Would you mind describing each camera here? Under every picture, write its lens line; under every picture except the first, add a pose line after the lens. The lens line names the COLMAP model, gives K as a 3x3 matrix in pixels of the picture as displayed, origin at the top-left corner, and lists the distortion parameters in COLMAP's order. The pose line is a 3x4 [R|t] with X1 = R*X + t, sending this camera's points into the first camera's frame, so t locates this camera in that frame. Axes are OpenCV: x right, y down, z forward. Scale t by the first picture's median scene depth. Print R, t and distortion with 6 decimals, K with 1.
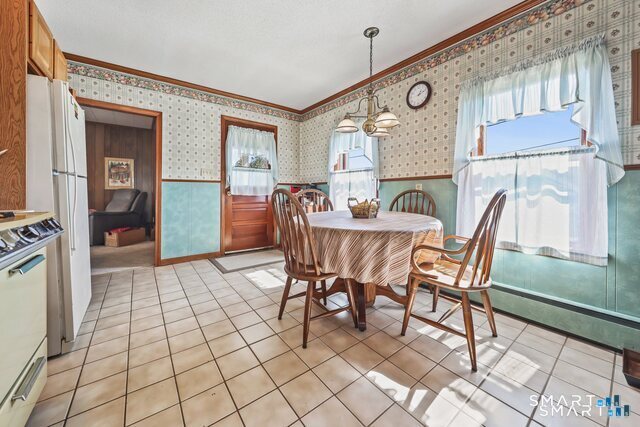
lens RADIAL K [[234.9, 0, 319.6], [0, 234.9, 195.6], [0, 0, 1]] dist [0.000129, 0.000022]
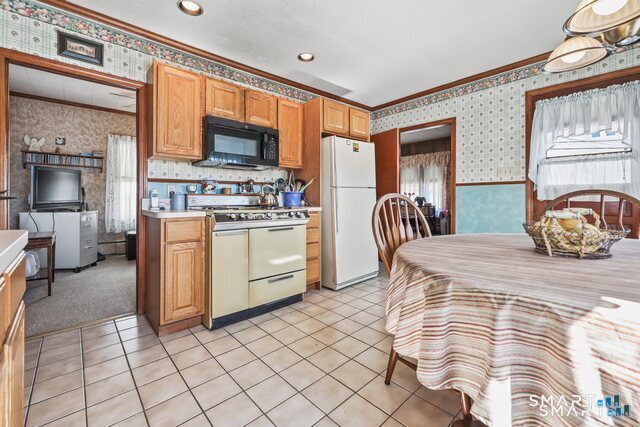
lens RADIAL K [[270.3, 0, 319.8], [0, 270.3, 195.9], [0, 0, 1]] dist [-0.000379, 0.000010]
pose [[0.087998, -0.008110, -0.996088, 0.413432], [-0.004806, 0.999952, -0.008566, -0.006103], [0.996109, 0.005541, 0.087955, 0.316189]]
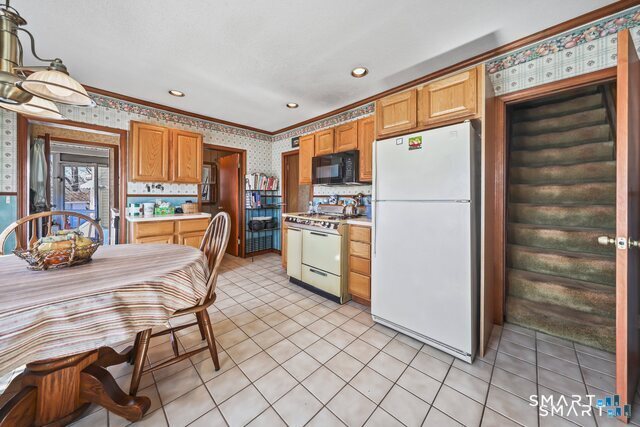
lens RADIAL K [[218.4, 0, 320.1], [0, 218.4, 196.5], [0, 0, 1]] dist [0.000745, 0.000023]
pose [[-0.989355, -0.008549, -0.145273, -0.229817], [-0.009087, 0.999954, 0.003040, -0.055486], [0.145240, 0.004328, -0.989387, 1.040552]]
